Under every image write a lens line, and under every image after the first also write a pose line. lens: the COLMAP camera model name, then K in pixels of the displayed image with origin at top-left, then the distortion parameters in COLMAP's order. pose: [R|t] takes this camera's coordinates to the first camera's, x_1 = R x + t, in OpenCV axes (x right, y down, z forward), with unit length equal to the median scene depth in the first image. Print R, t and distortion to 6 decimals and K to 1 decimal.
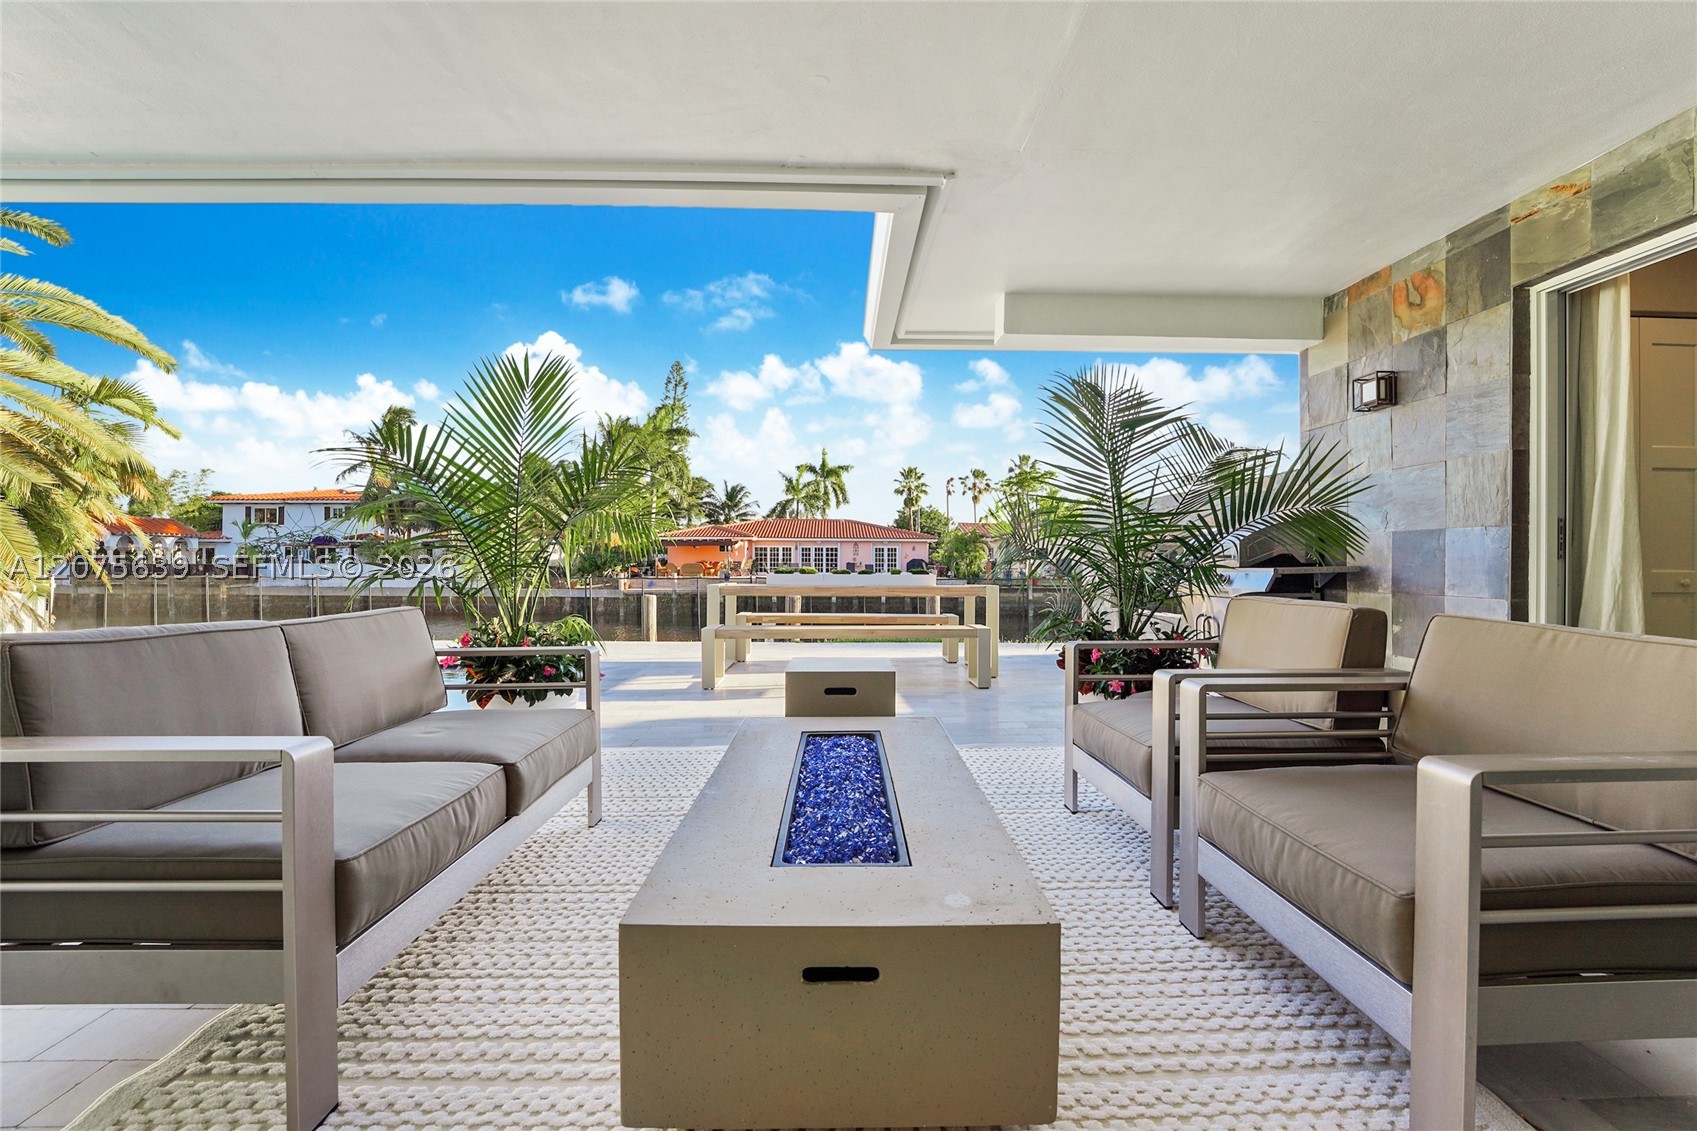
lens RADIAL K [[702.5, 0, 846.0], [0, 702.5, 559.8], [0, 0, 1]] dist [-0.020345, 0.000711]
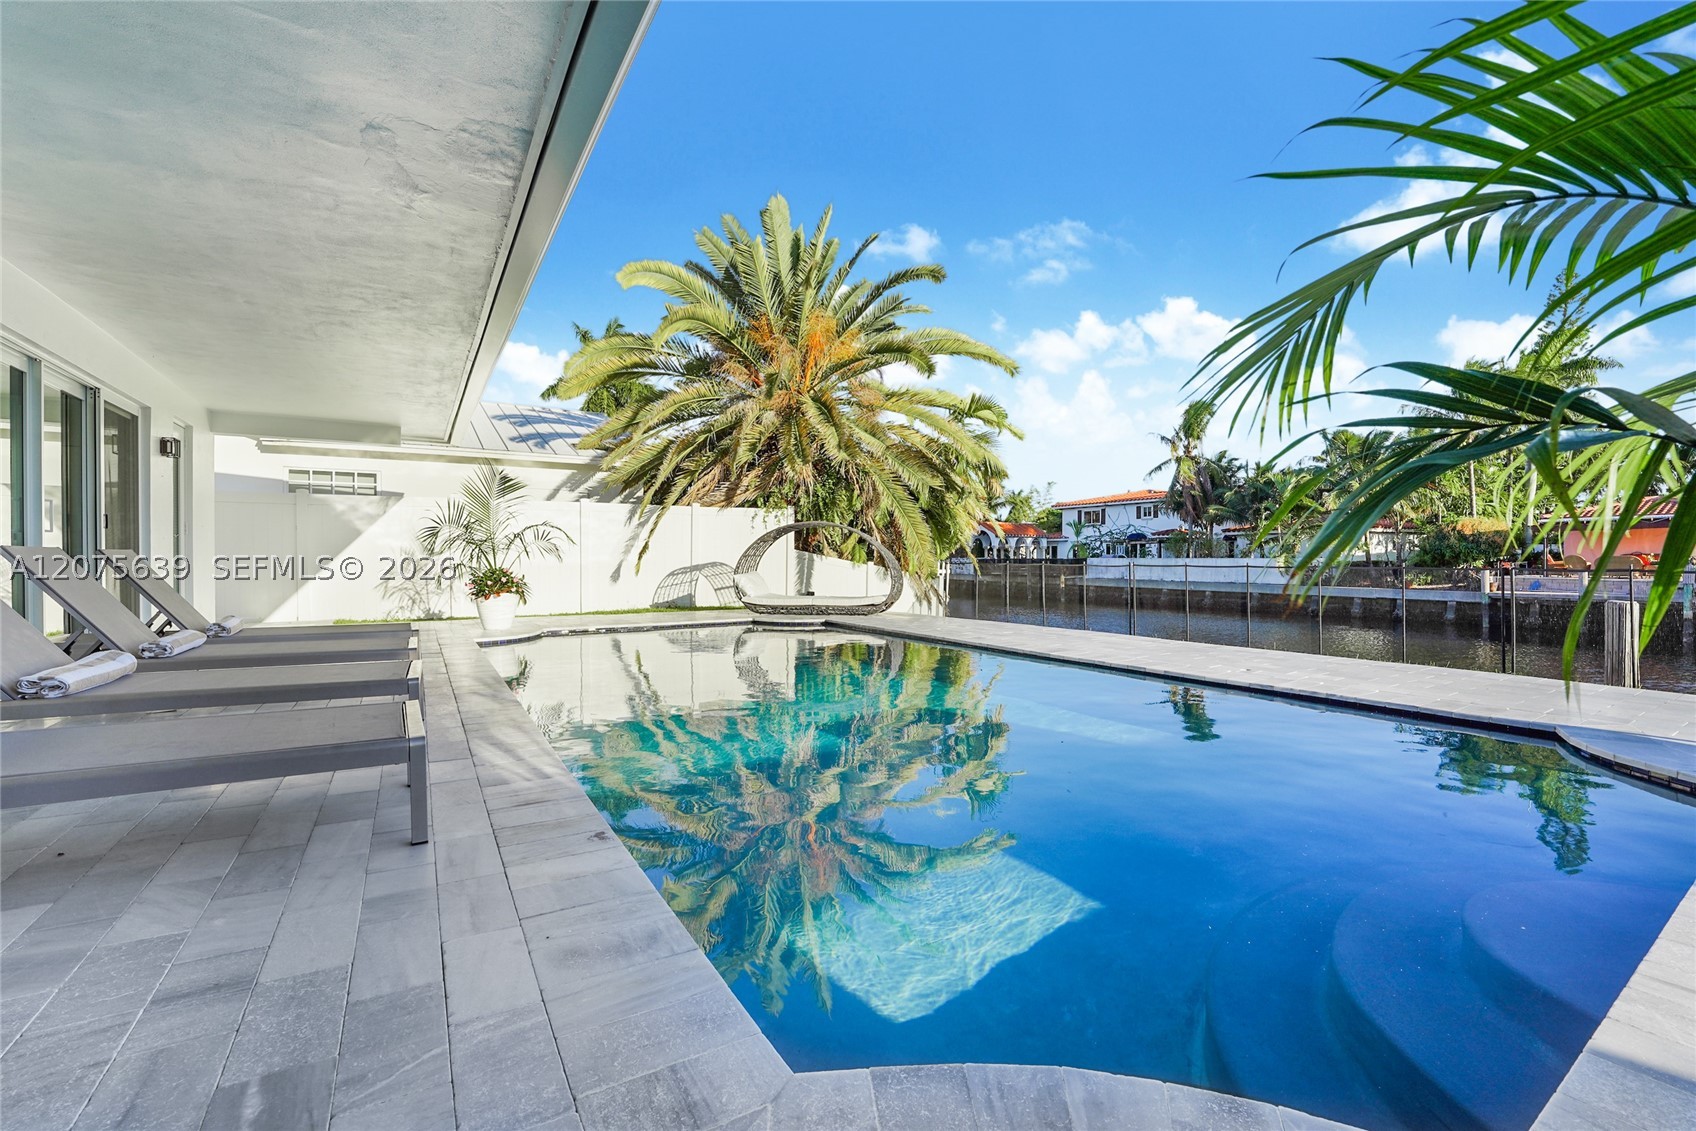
lens RADIAL K [[702.0, 0, 847.2], [0, 702.0, 560.4], [0, 0, 1]] dist [-0.020345, 0.000711]
pose [[0.510521, -0.001771, -0.859863, -0.043893], [0.006613, 0.999976, 0.001867, 0.004371], [0.859840, -0.006639, 0.510521, 0.055021]]
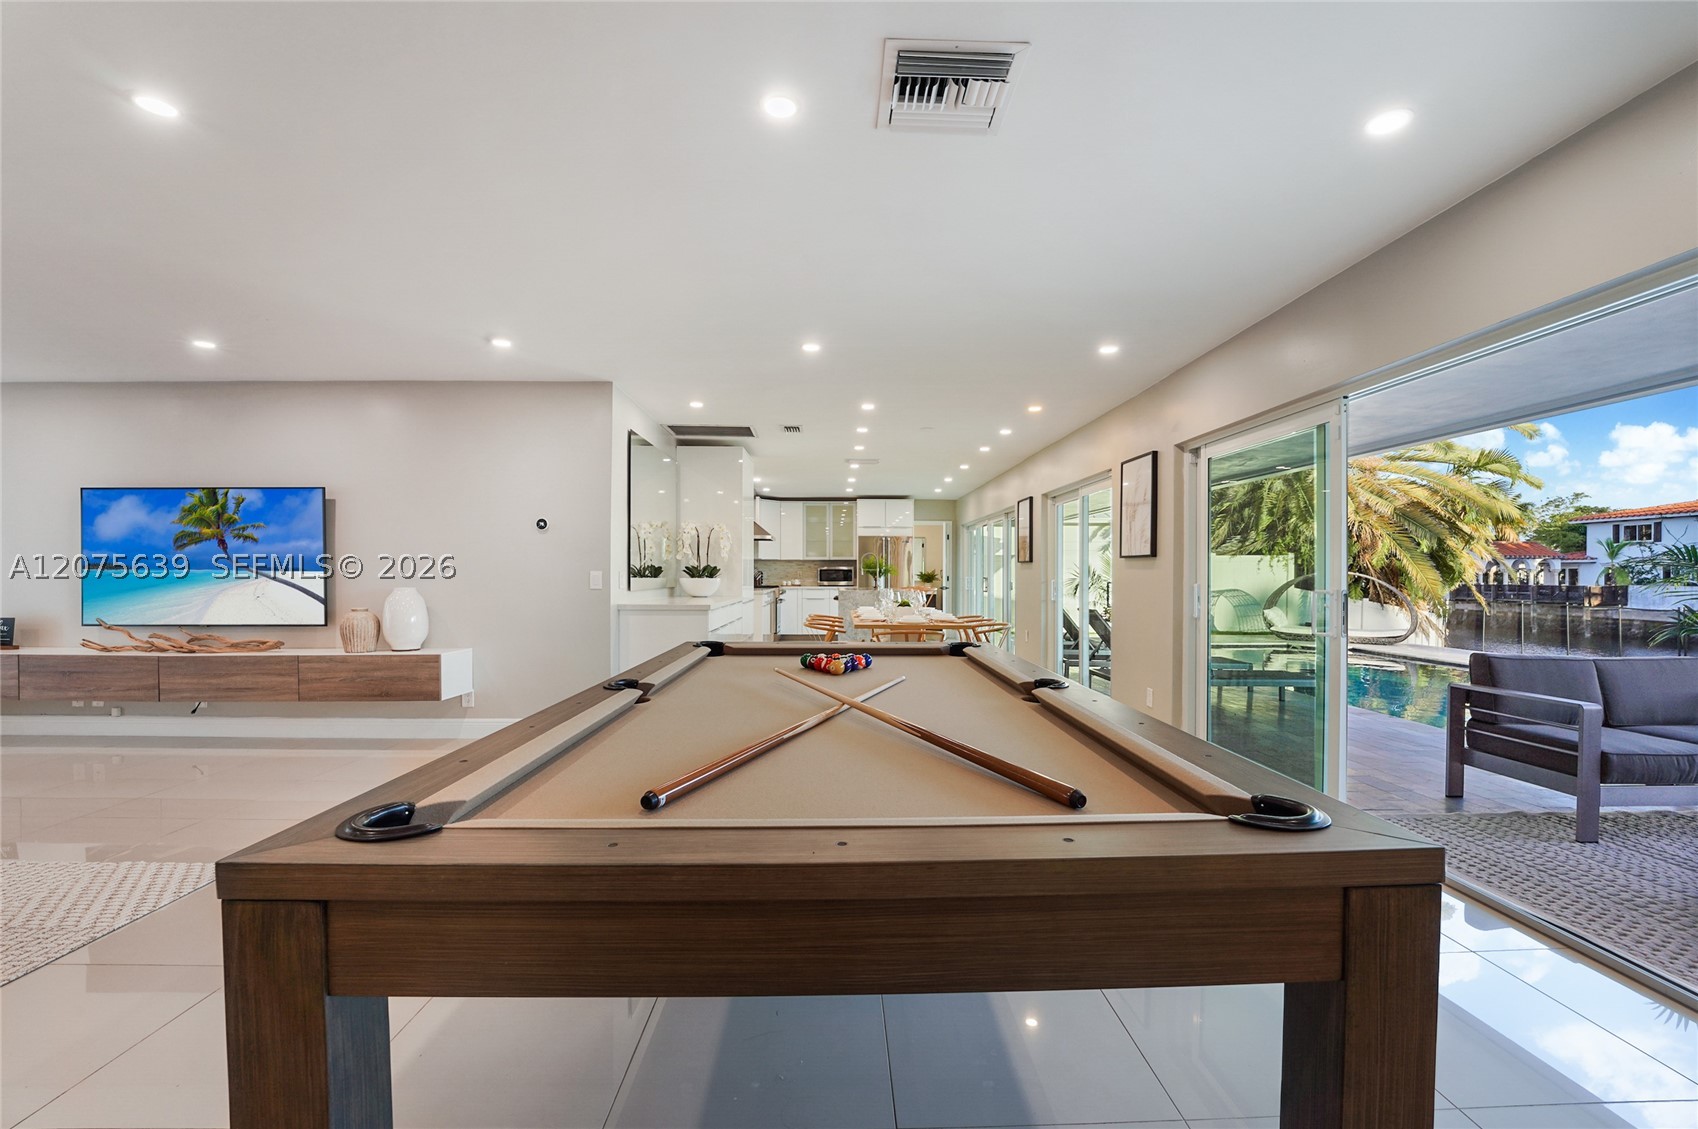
lens RADIAL K [[704.6, 0, 844.6], [0, 704.6, 571.4], [0, 0, 1]] dist [-0.024314, 0.001440]
pose [[0.009908, -0.004135, -0.999942, 0.060288], [-0.002570, 0.999988, -0.004160, -0.007486], [0.999948, 0.002611, 0.009897, -0.062365]]
